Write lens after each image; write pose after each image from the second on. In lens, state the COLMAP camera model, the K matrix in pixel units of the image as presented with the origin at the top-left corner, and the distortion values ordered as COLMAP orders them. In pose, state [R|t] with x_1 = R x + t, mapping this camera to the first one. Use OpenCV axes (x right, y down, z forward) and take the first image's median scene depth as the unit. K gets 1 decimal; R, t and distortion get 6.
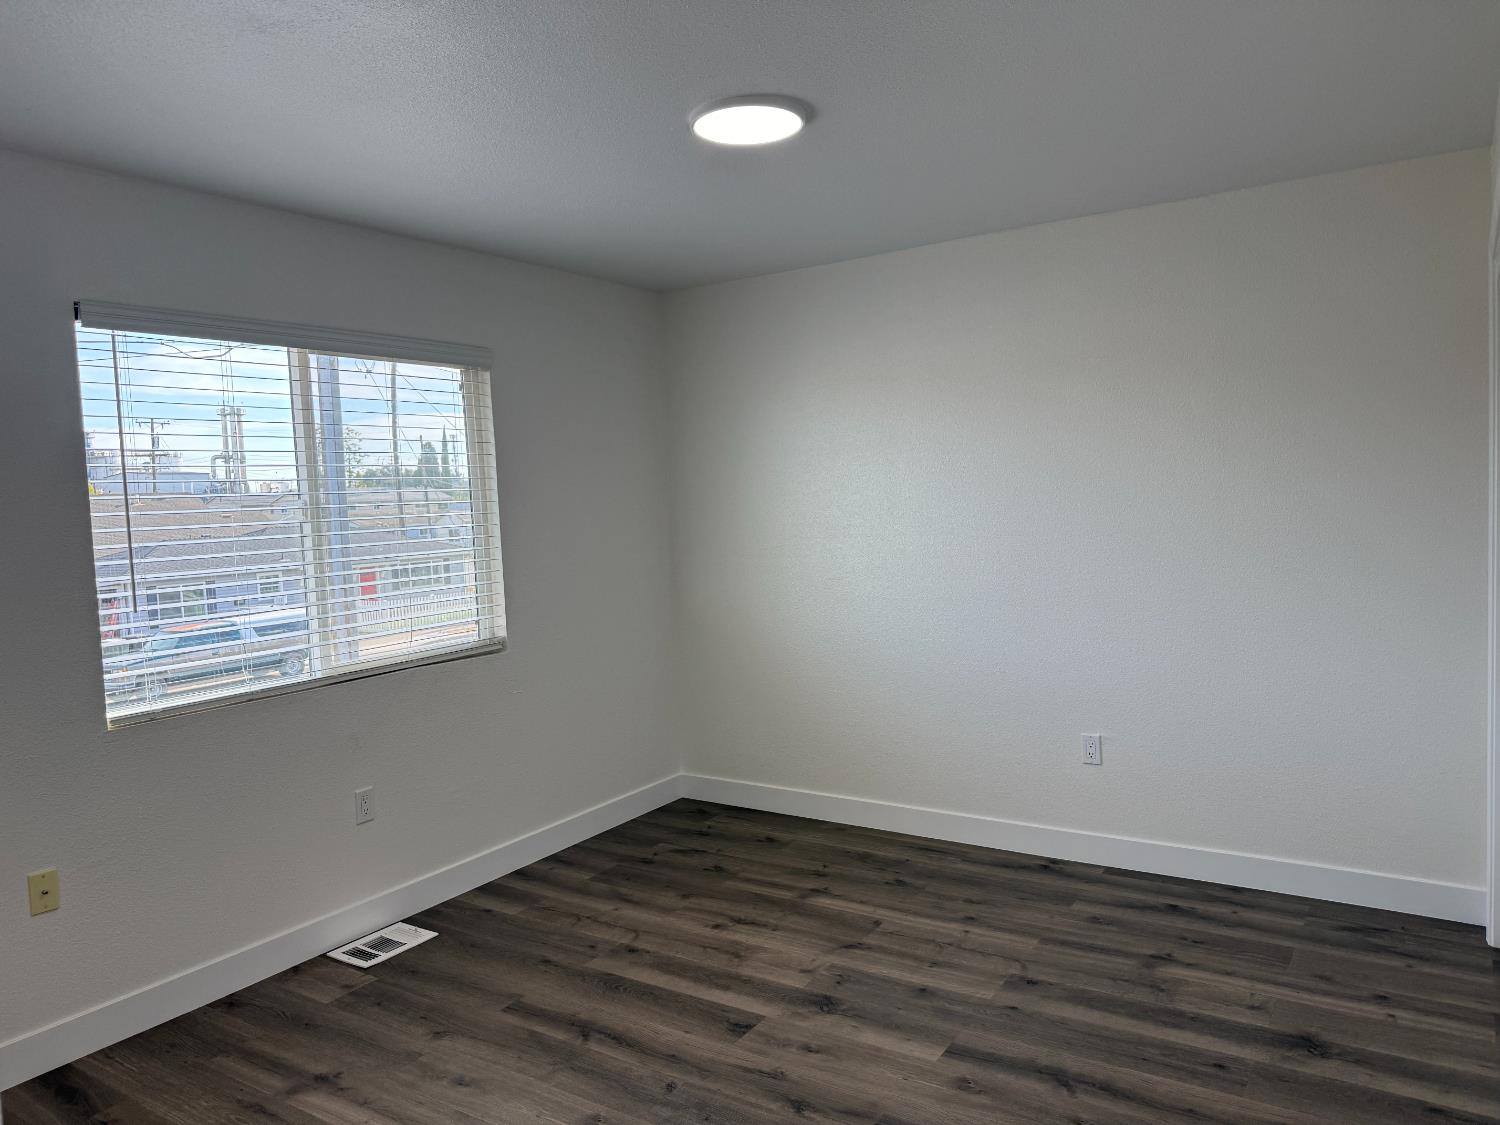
lens RADIAL K [[1057.9, 0, 750.0], [0, 1057.9, 562.5], [0, 0, 1]] dist [0.093182, -0.136450]
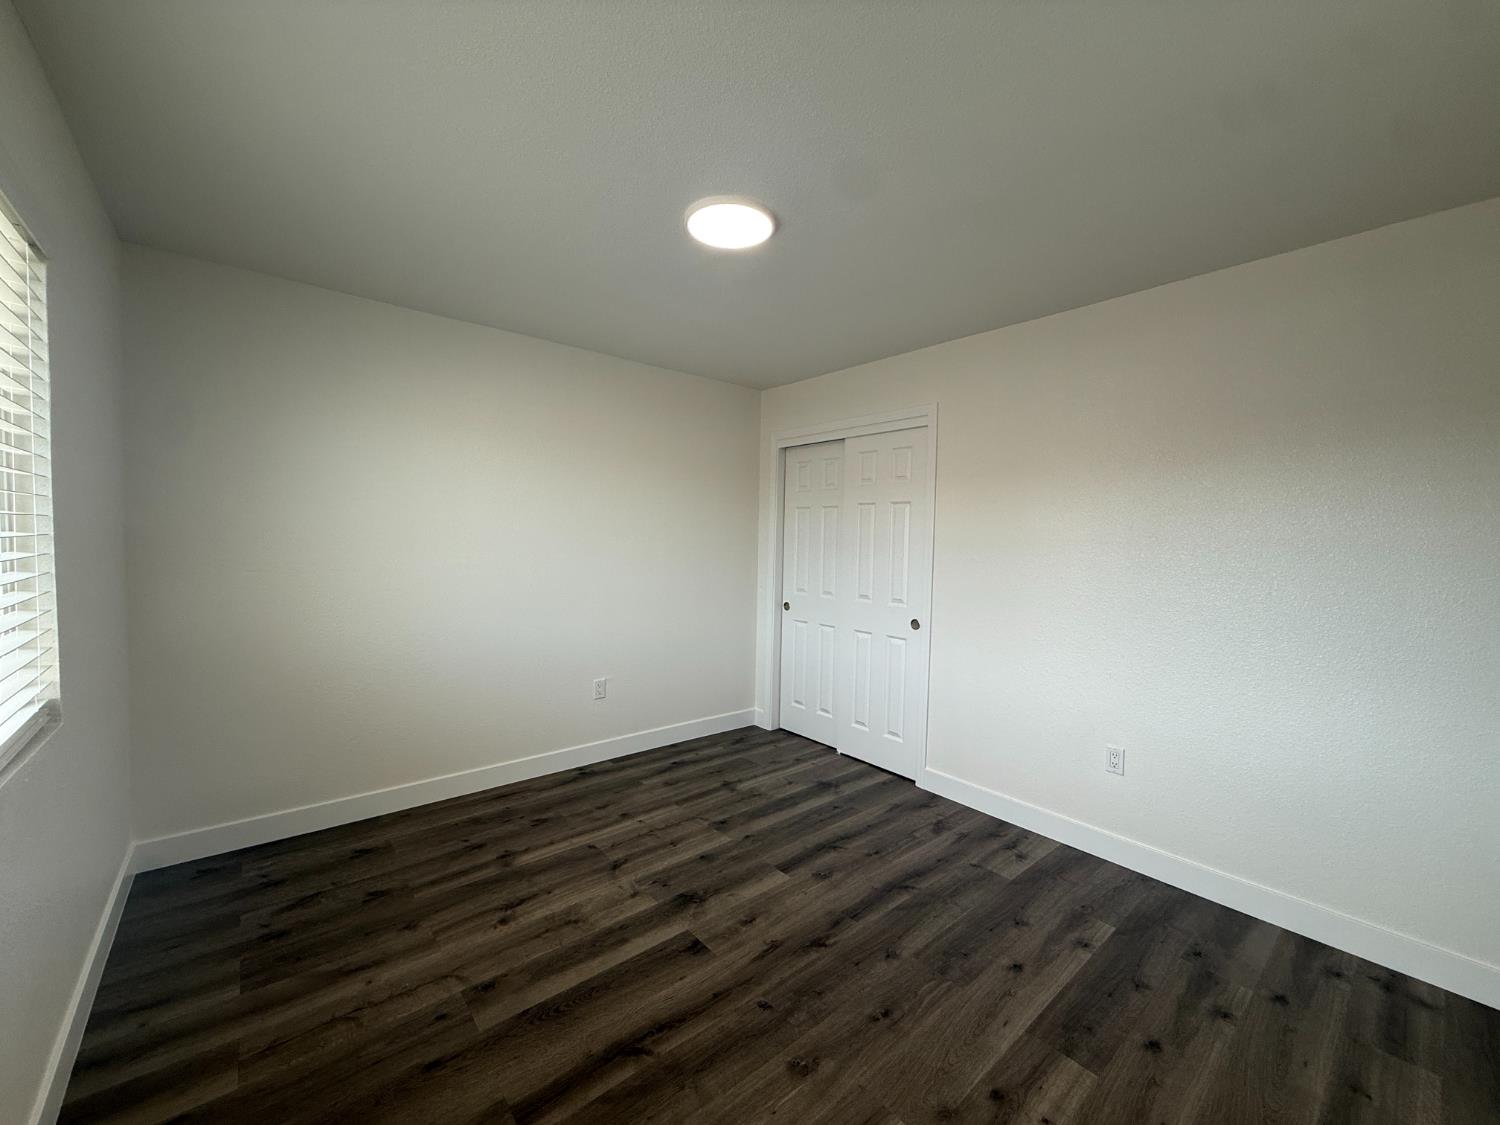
lens RADIAL K [[600.4, 0, 750.0], [0, 600.4, 562.5], [0, 0, 1]] dist [0.007234, 0.000013]
pose [[0.295460, 0.004769, 0.955343, -0.525511], [0.032786, 0.999348, -0.015128, 0.011436], [-0.954792, 0.035792, 0.295111, 0.596297]]
